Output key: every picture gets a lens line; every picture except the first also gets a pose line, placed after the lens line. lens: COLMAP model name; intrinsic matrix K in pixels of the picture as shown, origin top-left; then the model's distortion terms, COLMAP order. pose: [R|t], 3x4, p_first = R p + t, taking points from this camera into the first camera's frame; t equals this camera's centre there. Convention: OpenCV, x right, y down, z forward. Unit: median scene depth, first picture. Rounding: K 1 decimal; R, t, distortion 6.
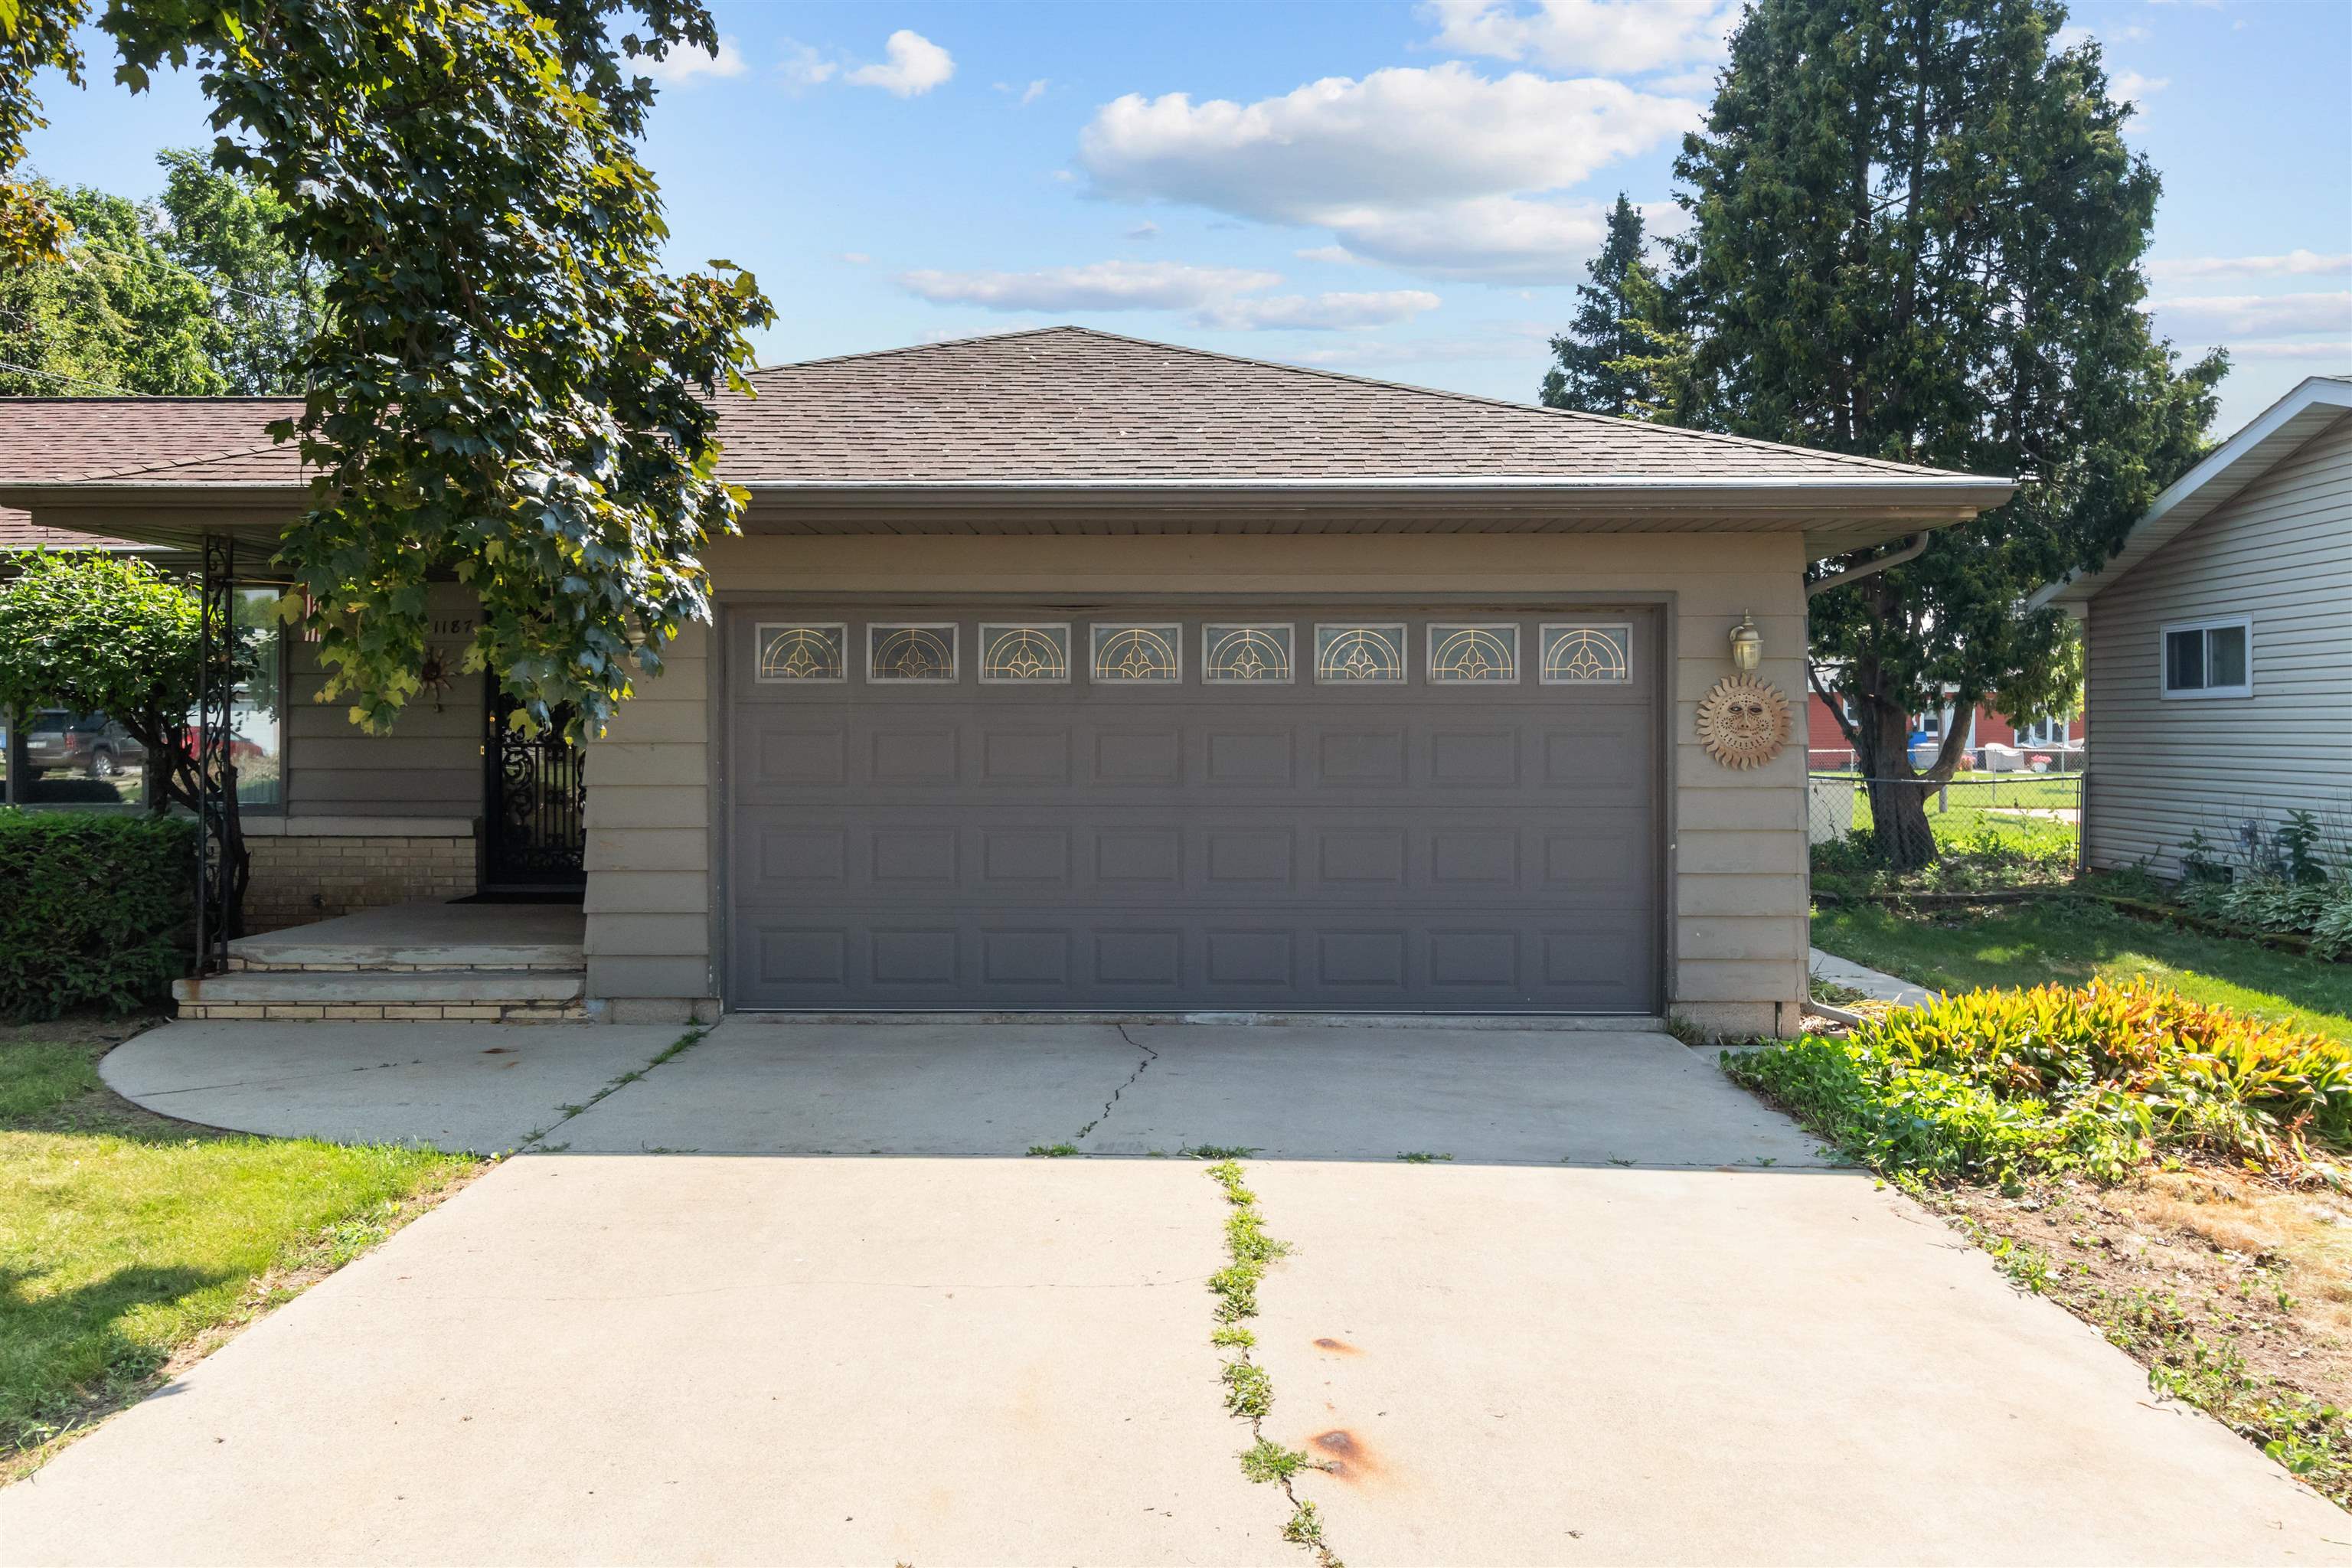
lens RADIAL K [[1910.8, 0, 1158.9], [0, 1910.8, 775.3], [0, 0, 1]] dist [0.061942, -0.012156]
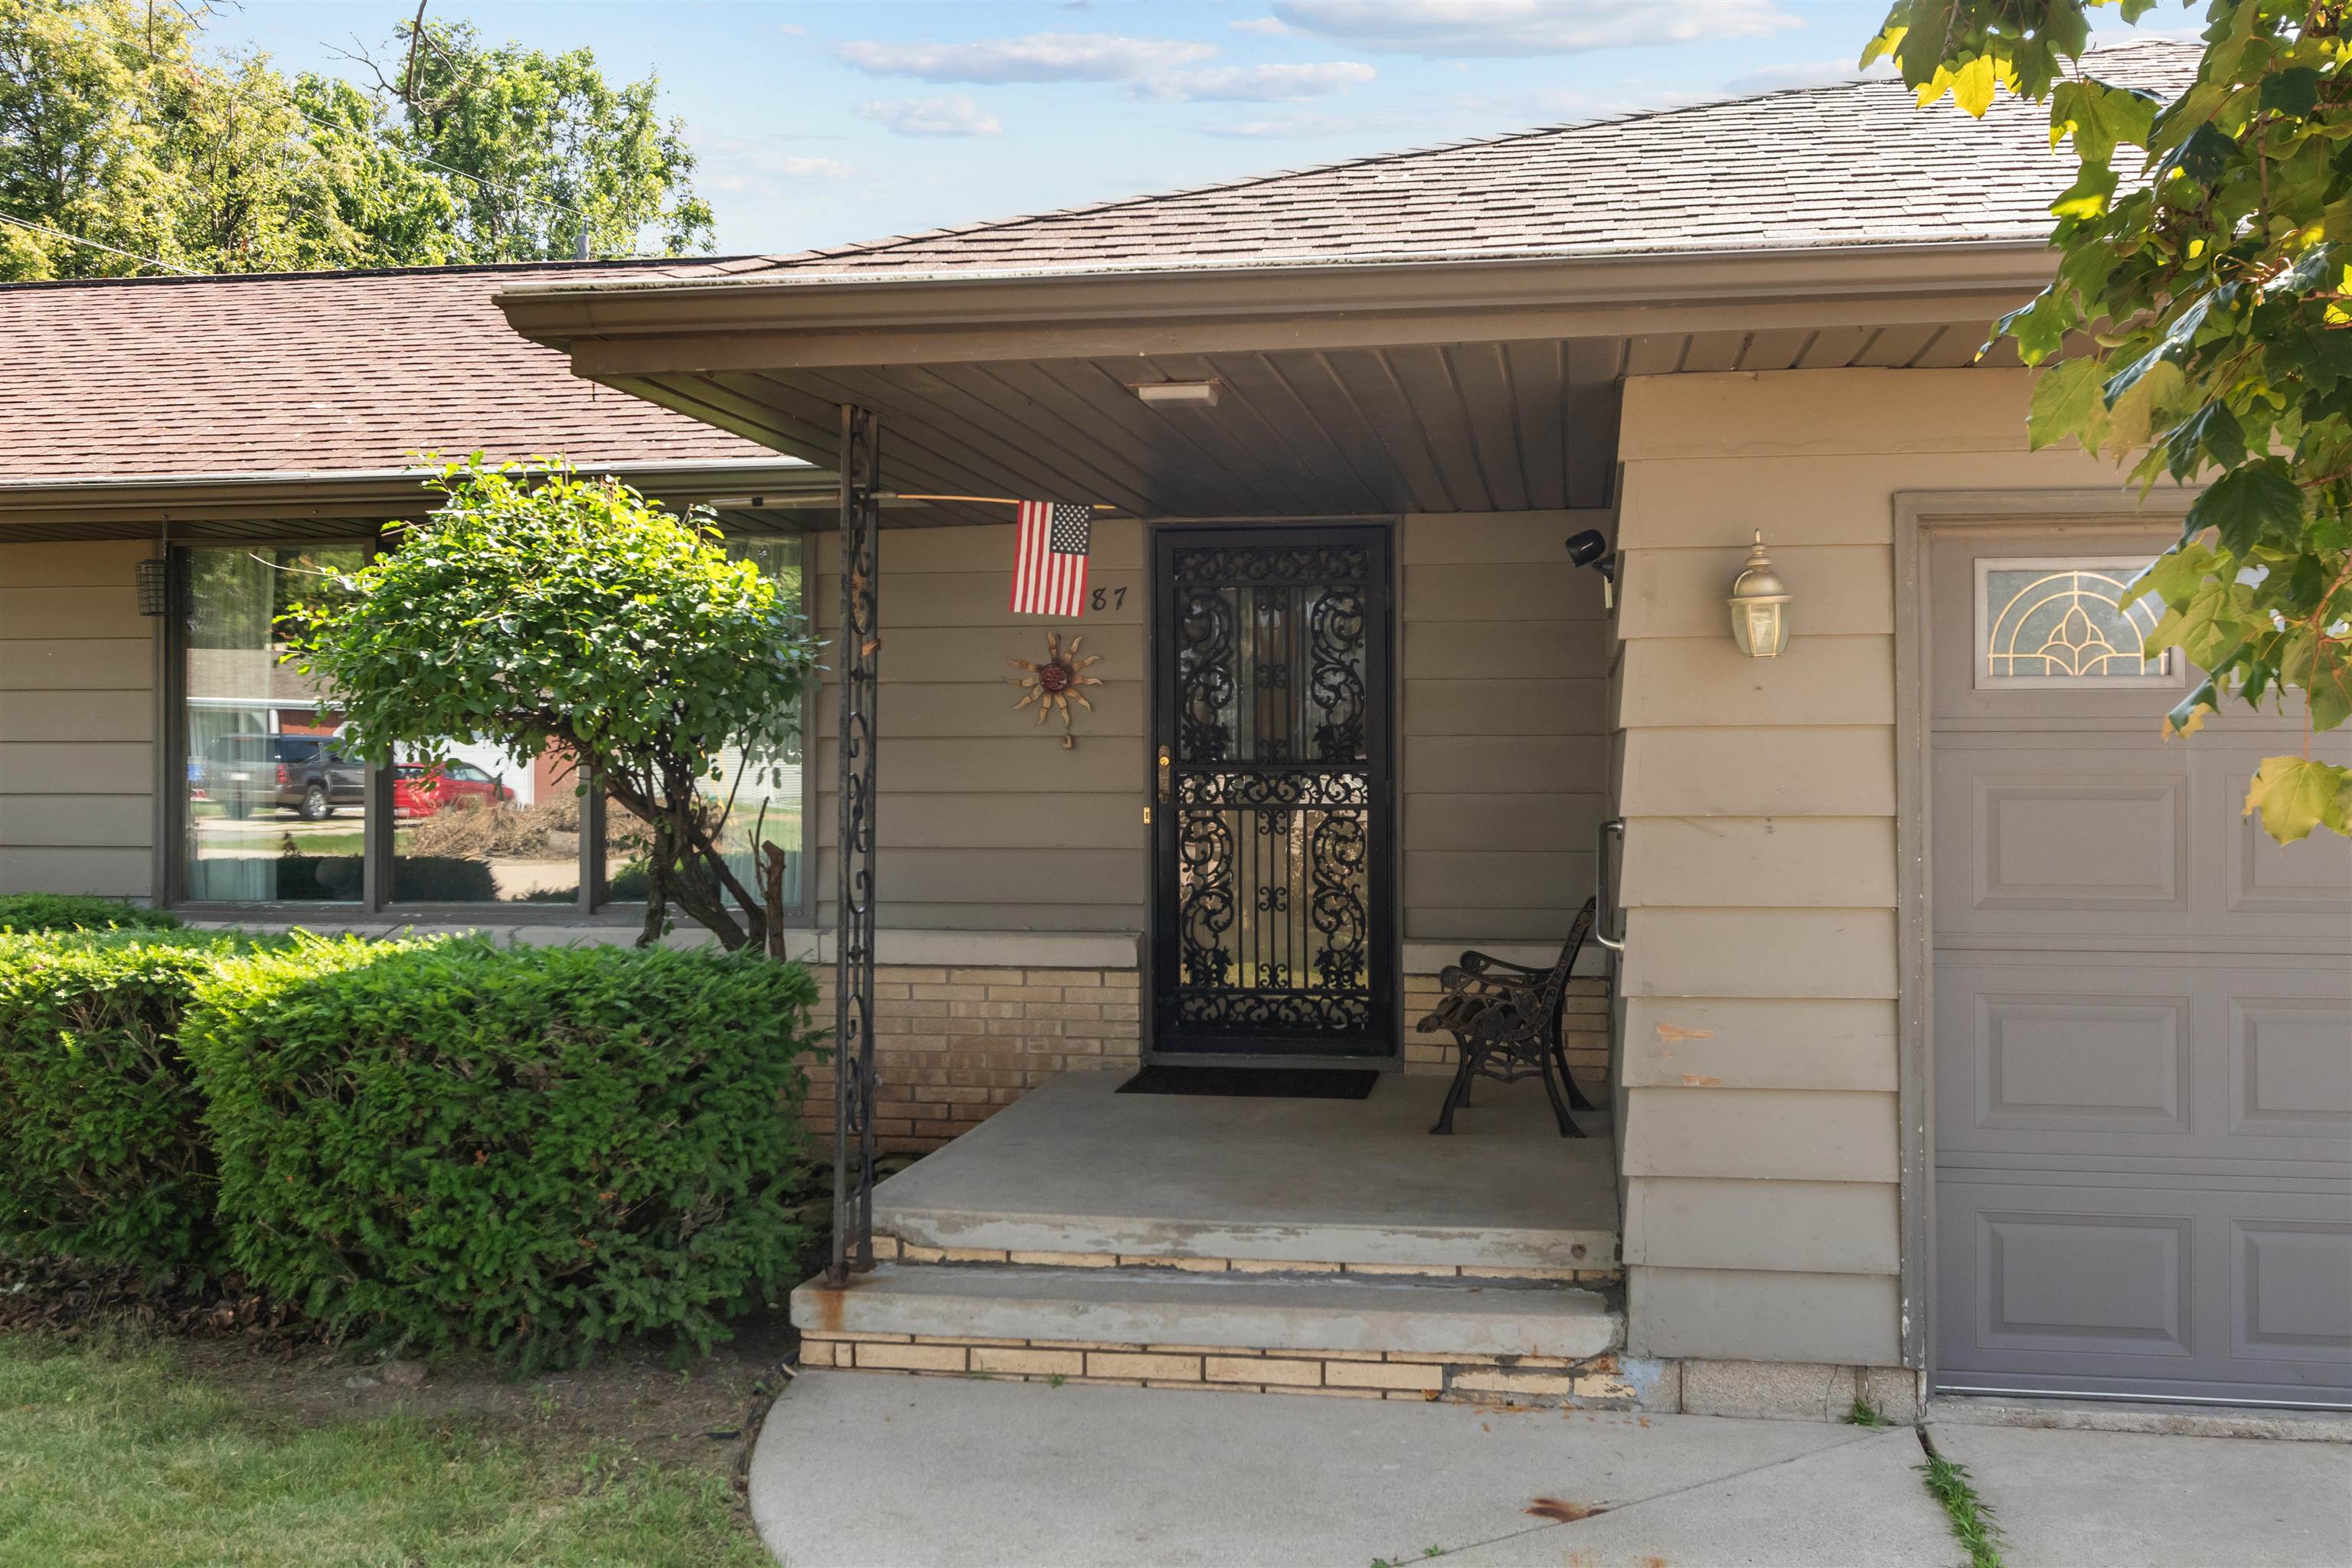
lens RADIAL K [[2295.3, 0, 1185.8], [0, 2295.3, 780.0], [0, 0, 1]] dist [0.041180, 0.000000]
pose [[0.994231, 0.002031, -0.107239, -0.310866], [-0.003668, 0.999880, -0.015064, -0.015757], [0.107196, 0.015370, 0.994119, 0.378094]]
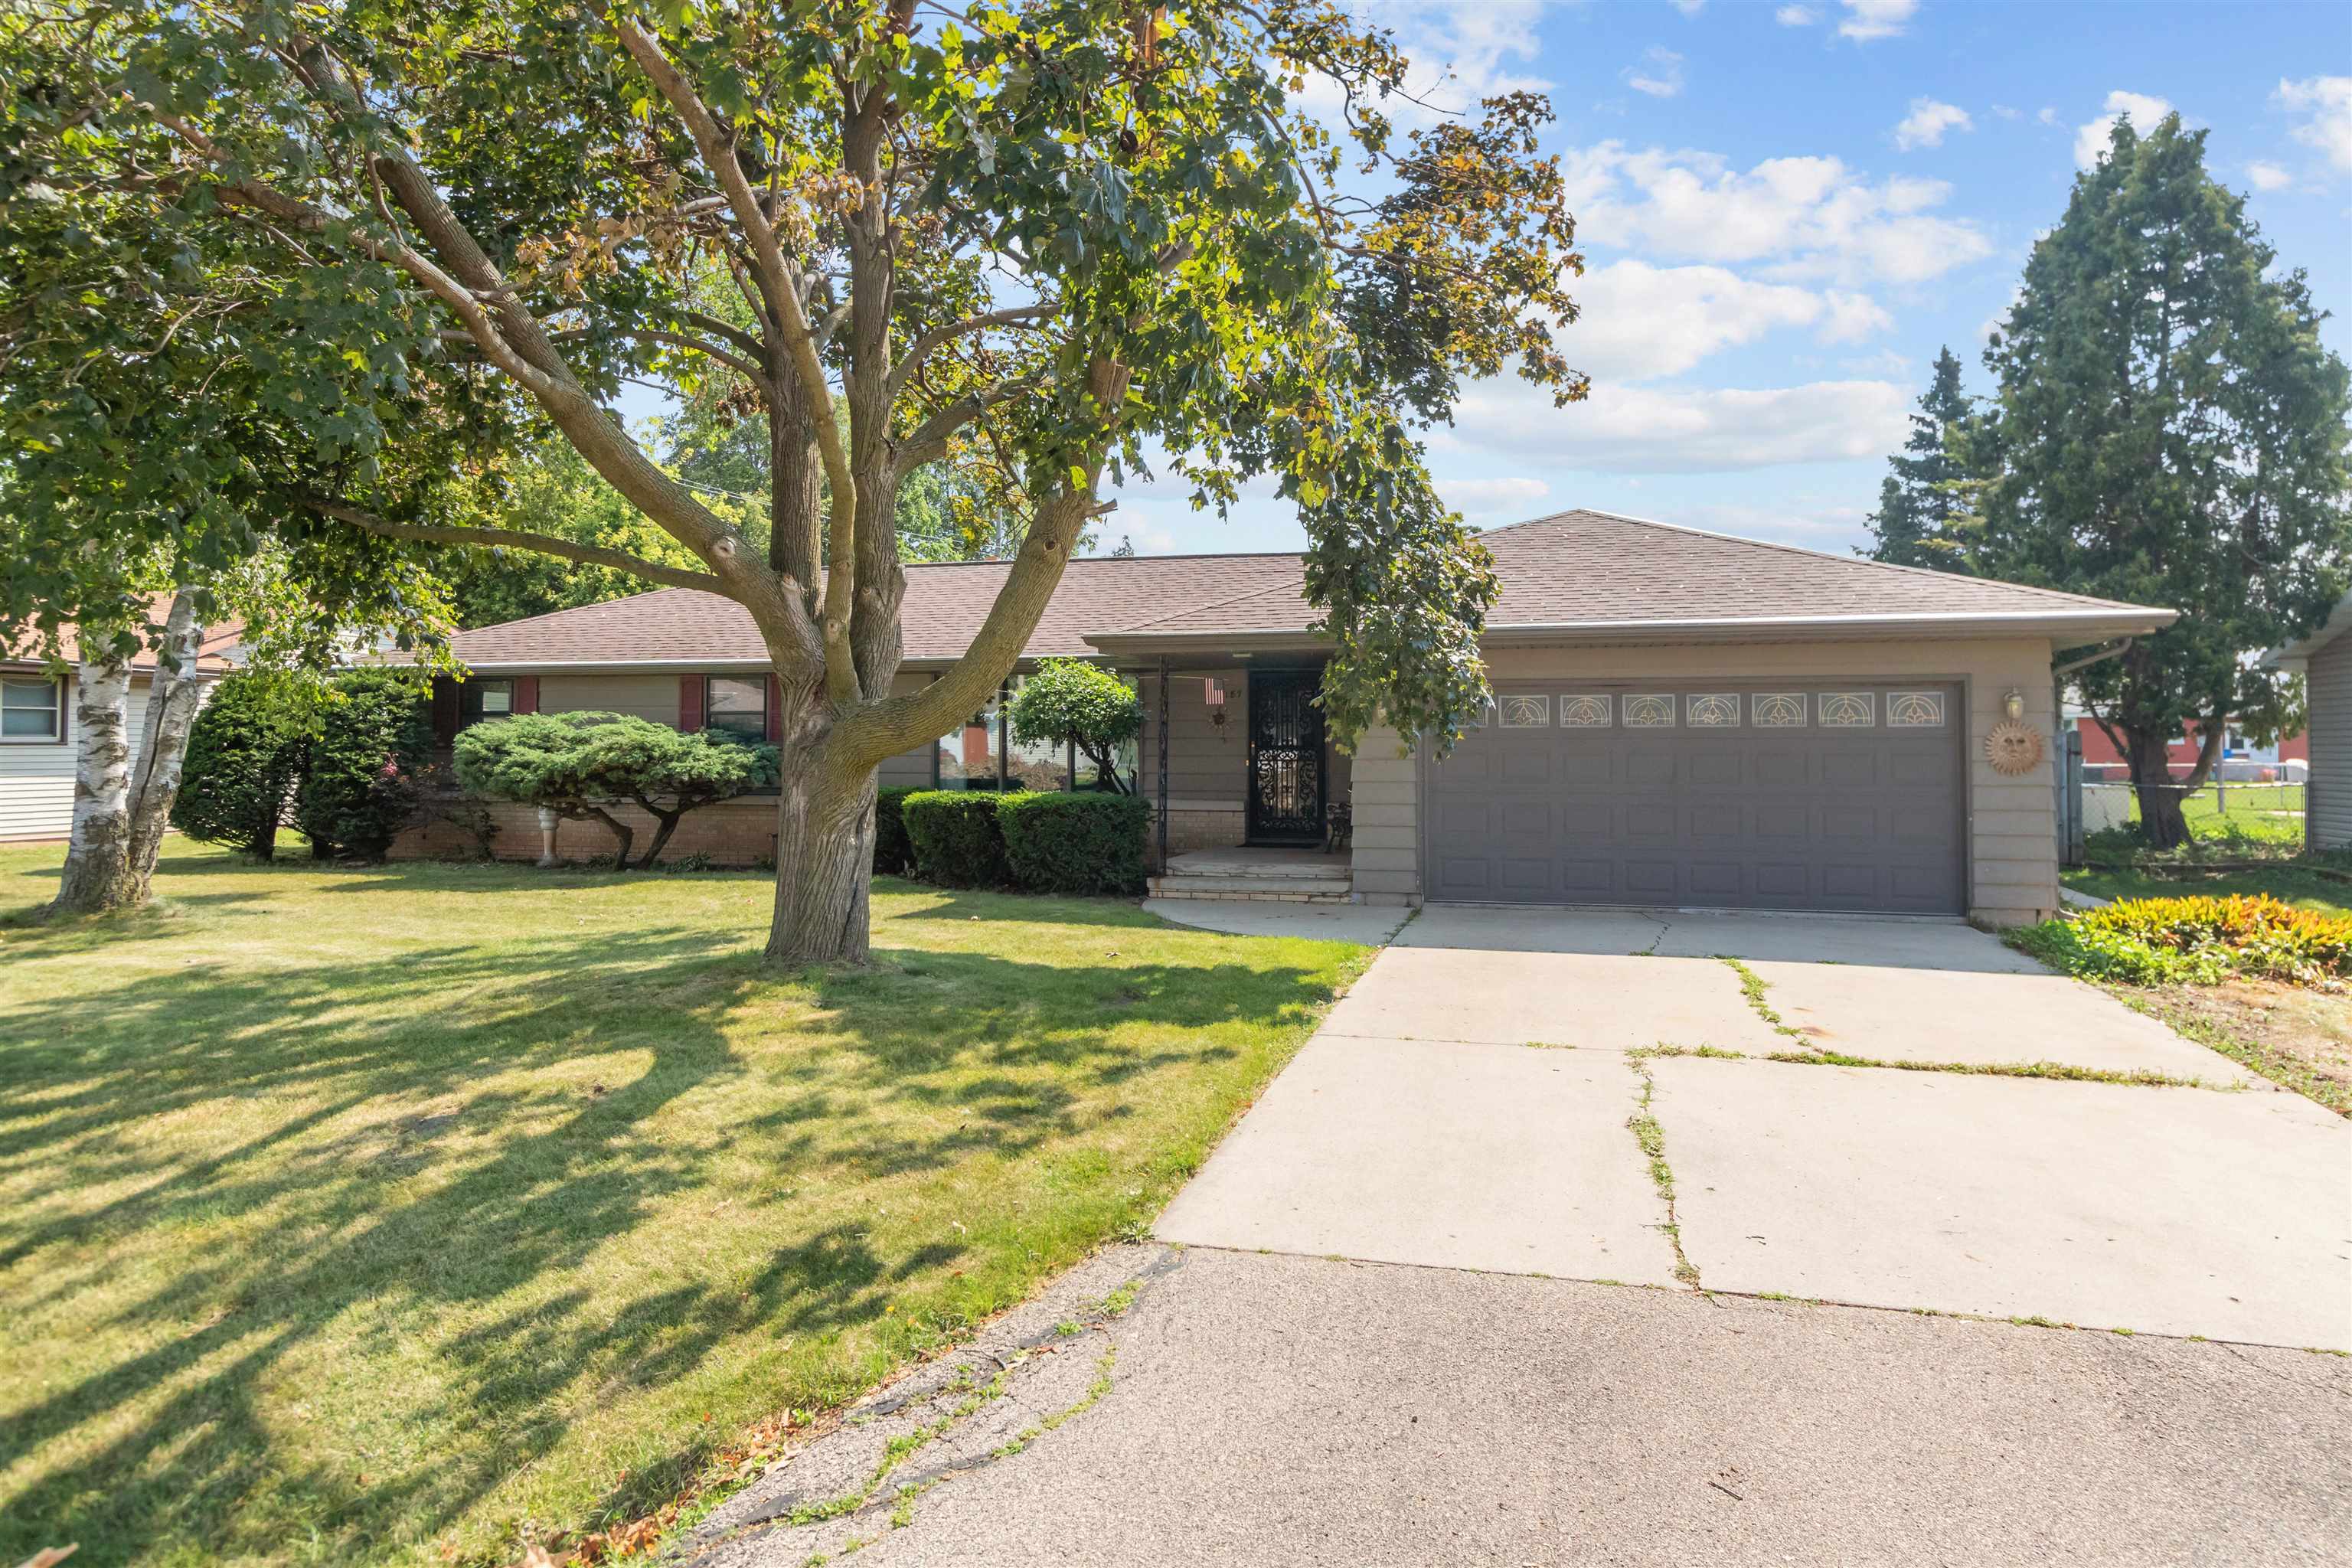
lens RADIAL K [[1582.2, 0, 1187.8], [0, 1582.2, 729.3], [0, 0, 1]] dist [0.046222, -0.008888]
pose [[0.977568, -0.002881, -0.210601, -0.112304], [-0.004380, 0.999412, -0.034005, 0.007316], [0.210575, 0.034164, 0.976981, -0.529184]]
